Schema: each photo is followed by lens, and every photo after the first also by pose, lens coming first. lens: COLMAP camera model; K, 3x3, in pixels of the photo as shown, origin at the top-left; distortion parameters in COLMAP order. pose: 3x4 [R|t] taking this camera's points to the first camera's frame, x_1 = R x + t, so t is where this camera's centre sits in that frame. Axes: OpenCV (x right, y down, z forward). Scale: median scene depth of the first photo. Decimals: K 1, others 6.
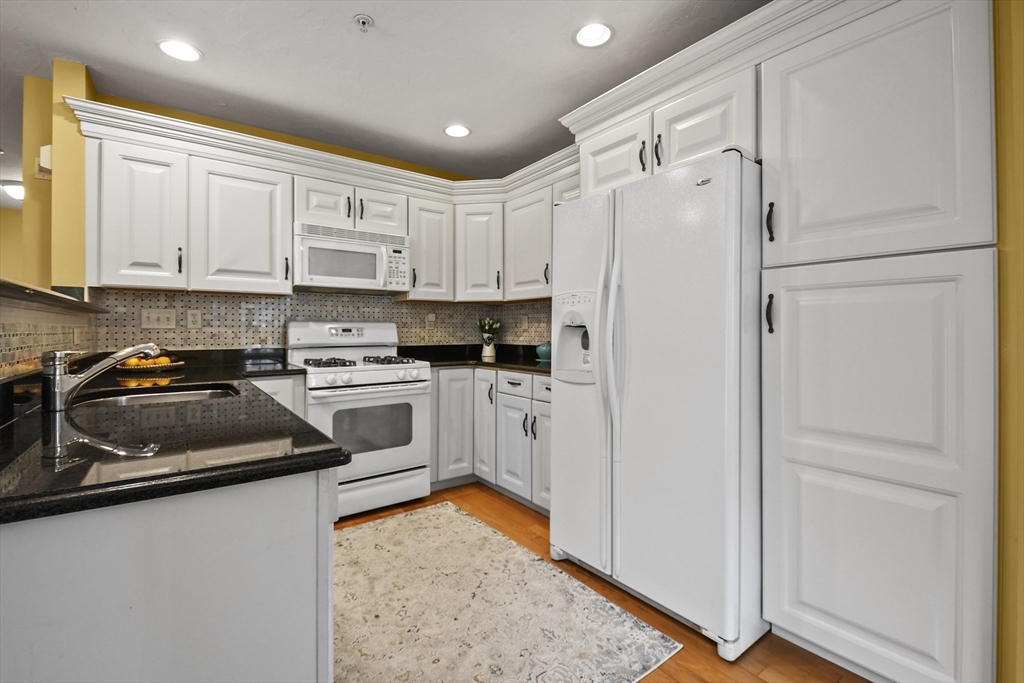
lens RADIAL K [[461.1, 0, 505.5], [0, 461.1, 326.2], [0, 0, 1]] dist [-0.002967, -0.001090]
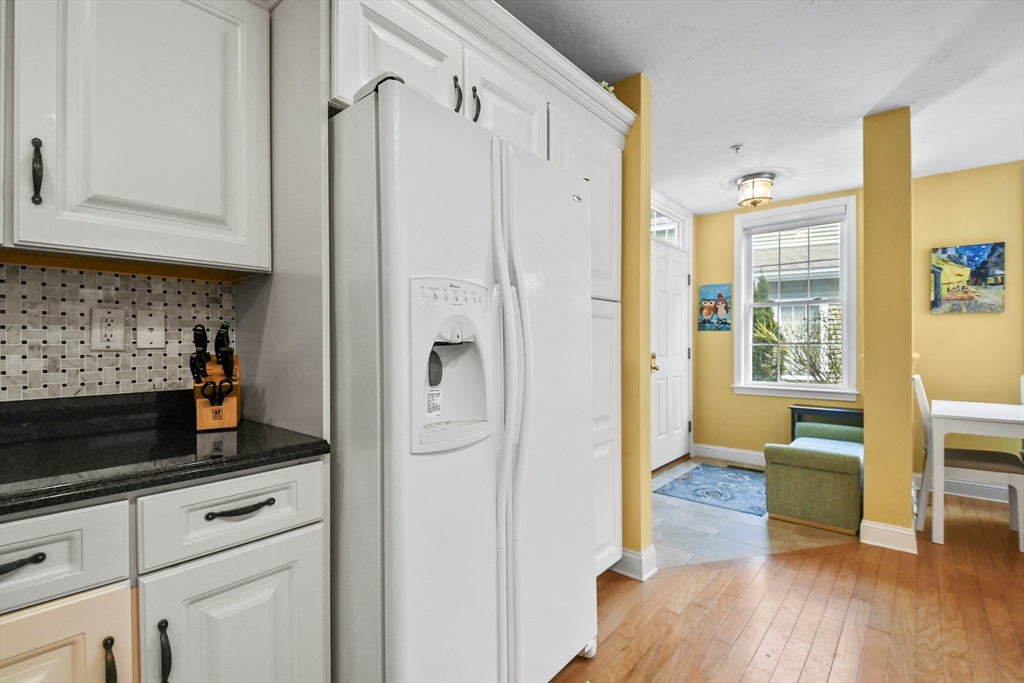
lens RADIAL K [[463.0, 0, 499.7], [0, 463.0, 339.9], [0, 0, 1]] dist [-0.000699, -0.001240]
pose [[-0.221436, 0.007051, 0.975149, -0.294982], [-0.004814, 0.999954, -0.008323, 0.000509], [-0.975163, -0.006537, -0.221391, 0.816003]]
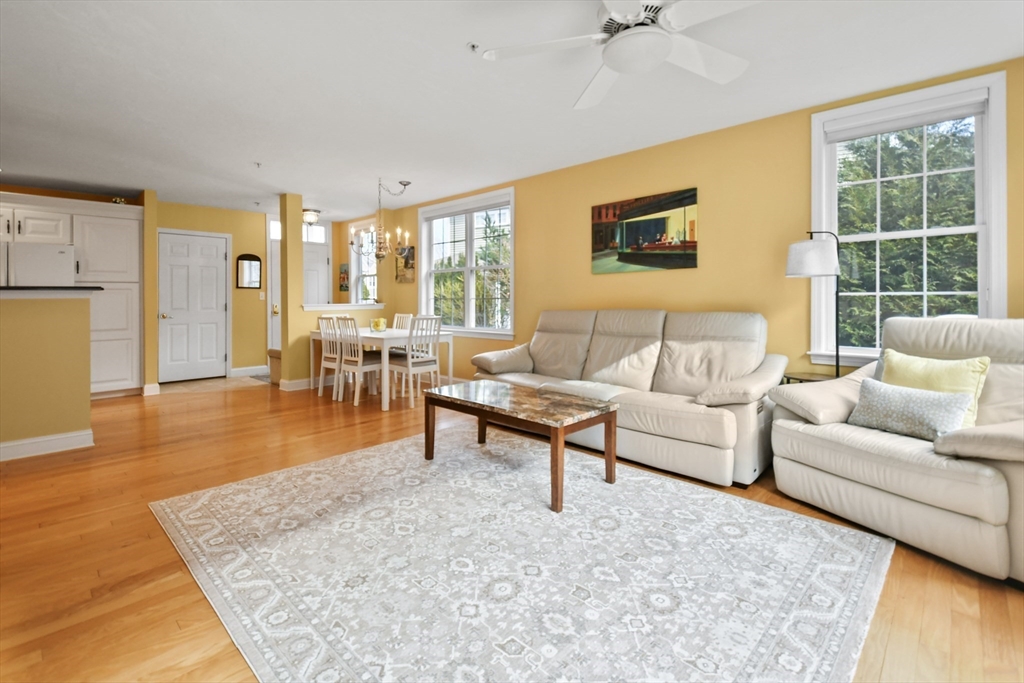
lens RADIAL K [[472.9, 0, 493.4], [0, 472.9, 298.4], [0, 0, 1]] dist [0.019987, -0.000760]
pose [[-0.147228, 0.003499, 0.989096, -1.788258], [0.003563, 0.999989, -0.003008, 0.000799], [-0.989096, 0.003081, -0.147239, -0.760537]]
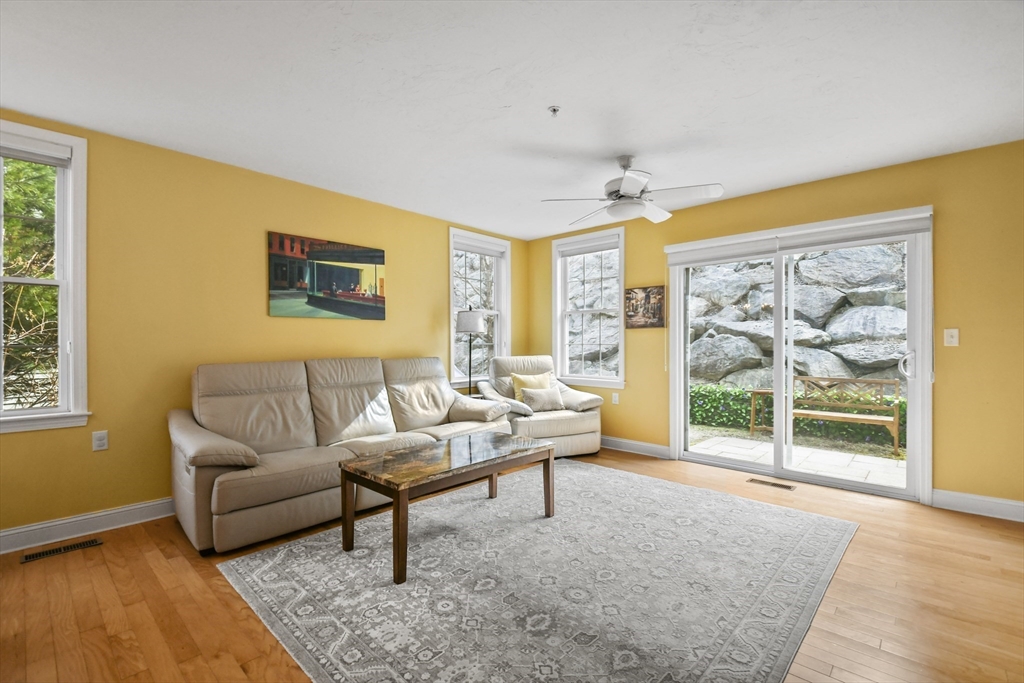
lens RADIAL K [[457.7, 0, 511.1], [0, 457.7, 345.4], [0, 0, 1]] dist [0.010025, -0.000676]
pose [[-0.982096, 0.001070, -0.188378, -0.645896], [0.000848, 0.999999, 0.001261, -0.006817], [0.188379, 0.001078, -0.982096, 0.025603]]
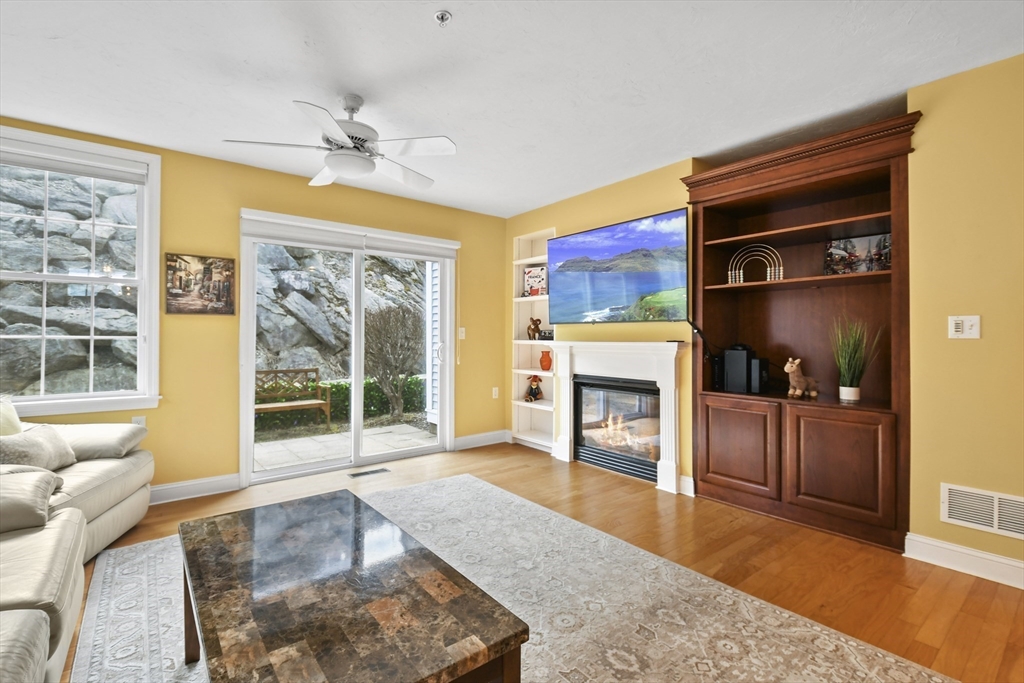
lens RADIAL K [[463.0, 0, 499.7], [0, 463.0, 339.9], [0, 0, 1]] dist [-0.000699, -0.001240]
pose [[0.029489, 0.005301, -0.999551, -0.239235], [0.001220, 0.999985, 0.005339, -0.007635], [0.999564, -0.001377, 0.029482, -0.789730]]
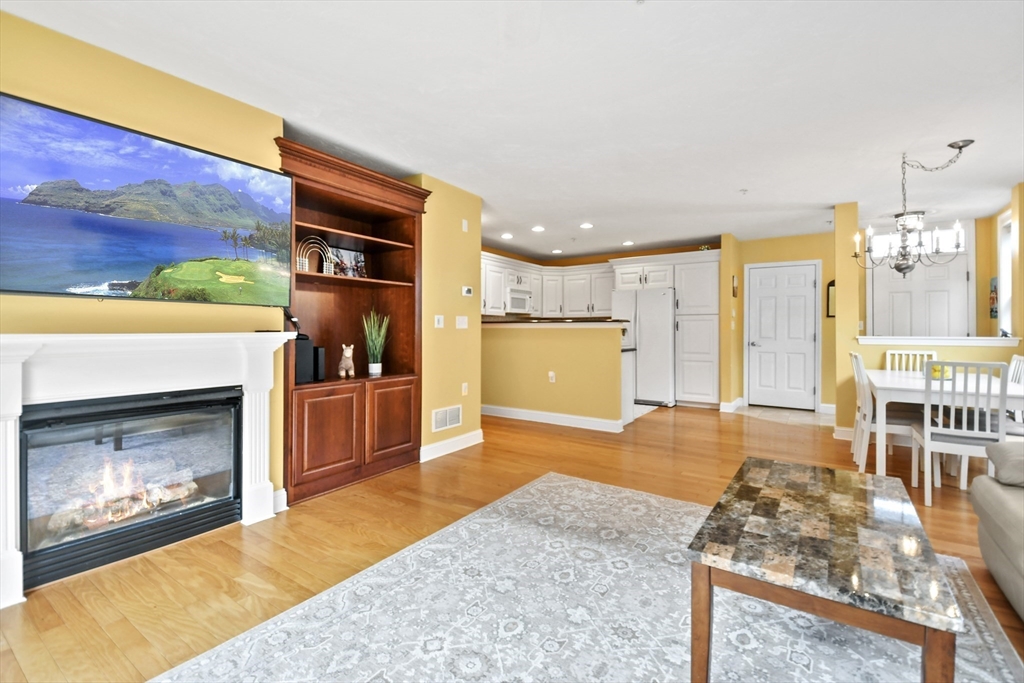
lens RADIAL K [[452.2, 0, 510.7], [0, 452.2, 329.4], [0, 0, 1]] dist [0.051666, -0.032469]
pose [[0.944282, 0.003986, 0.329115, -1.285871], [-0.006168, 0.999965, 0.005584, -0.009075], [-0.329081, -0.007303, 0.944273, -1.396755]]
